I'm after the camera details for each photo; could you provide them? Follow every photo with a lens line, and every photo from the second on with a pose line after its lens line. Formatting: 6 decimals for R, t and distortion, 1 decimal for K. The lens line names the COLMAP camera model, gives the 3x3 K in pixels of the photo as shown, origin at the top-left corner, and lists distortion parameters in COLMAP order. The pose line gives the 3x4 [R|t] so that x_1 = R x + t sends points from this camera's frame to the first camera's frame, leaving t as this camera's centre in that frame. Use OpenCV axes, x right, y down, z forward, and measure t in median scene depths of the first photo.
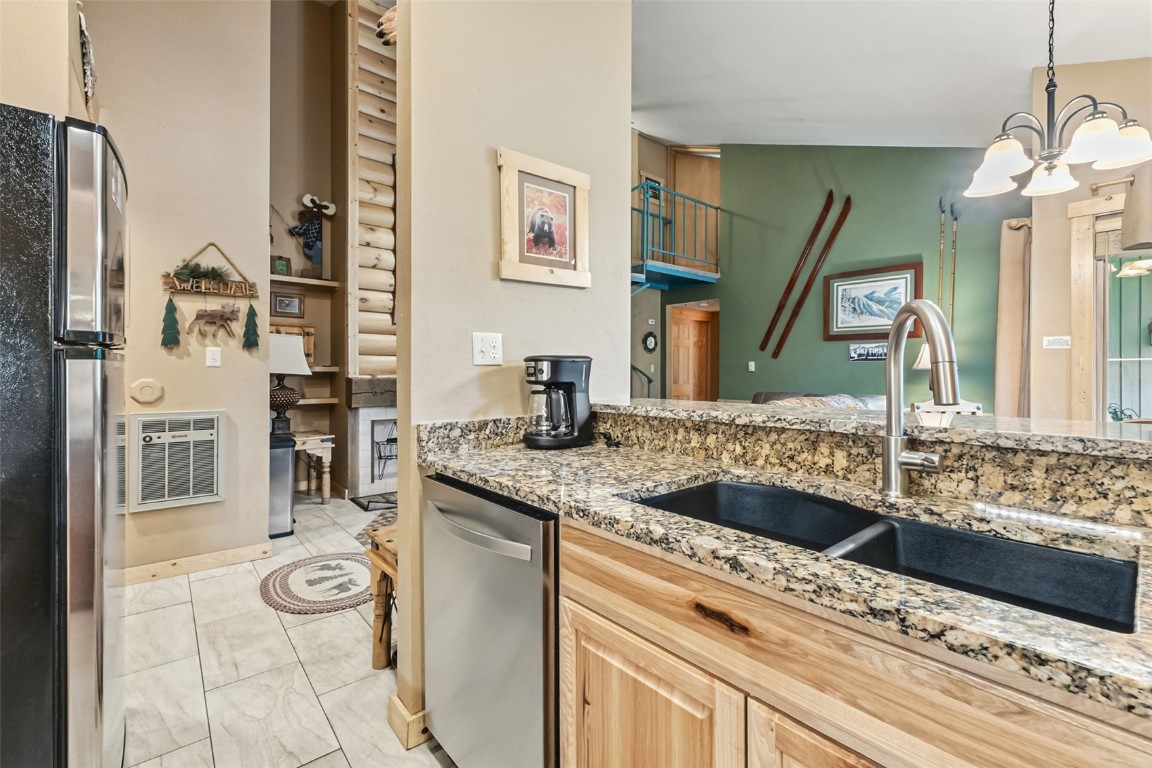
lens RADIAL K [[492.9, 0, 576.4], [0, 492.9, 372.0], [0, 0, 1]] dist [0.001421, 0.000055]
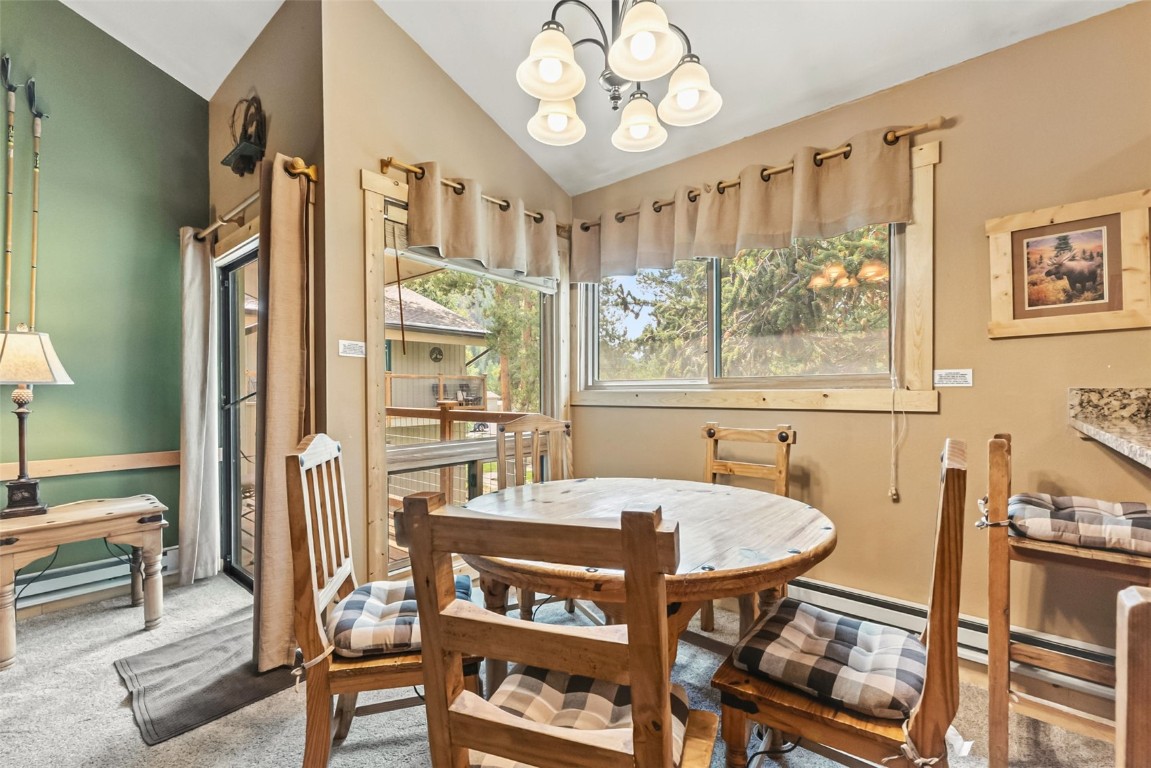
lens RADIAL K [[489.0, 0, 576.4], [0, 489.0, 394.2], [0, 0, 1]] dist [0.003939, -0.000068]
pose [[-0.167617, -0.010100, 0.985800, 0.117595], [0.002314, 0.999941, 0.010638, 0.000976], [-0.985849, 0.004064, -0.167584, 0.504239]]
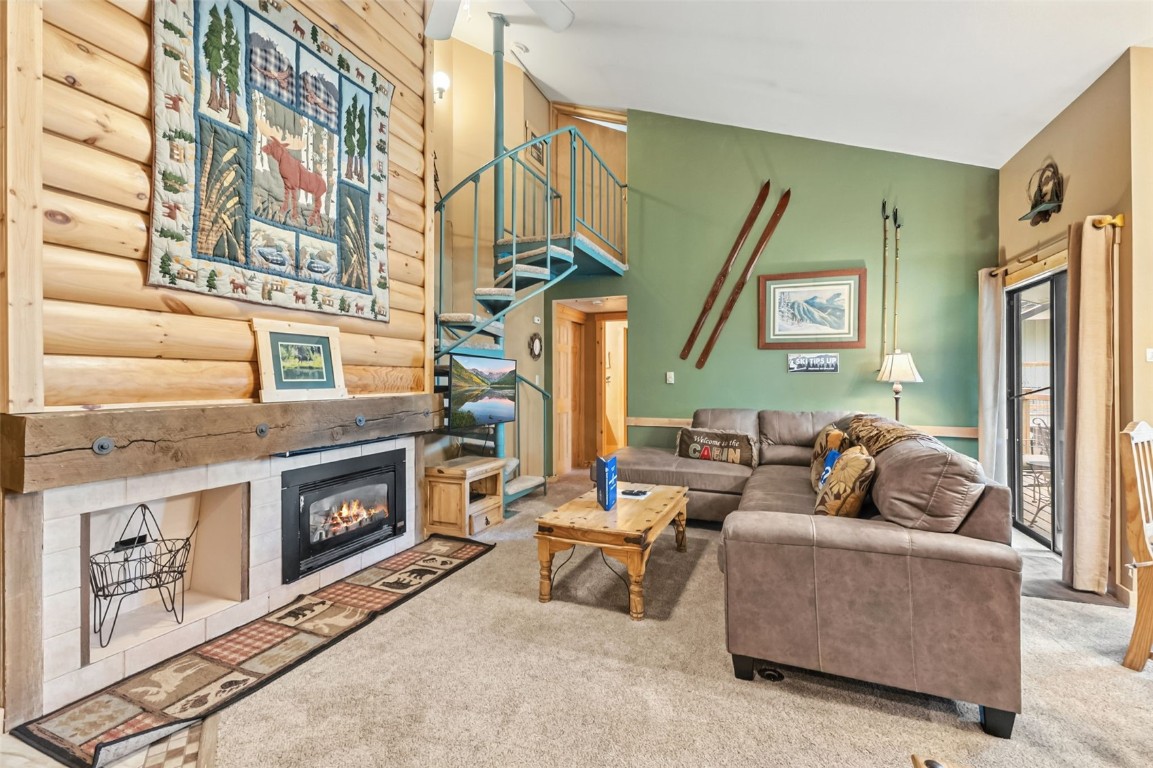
lens RADIAL K [[491.9, 0, 576.8], [0, 491.9, 377.7], [0, 0, 1]] dist [0.002330, 0.000071]
pose [[0.883489, -0.002417, 0.468445, -0.248196], [0.003826, 0.999991, -0.002057, -0.013557], [-0.468436, 0.003610, 0.883490, 0.450441]]
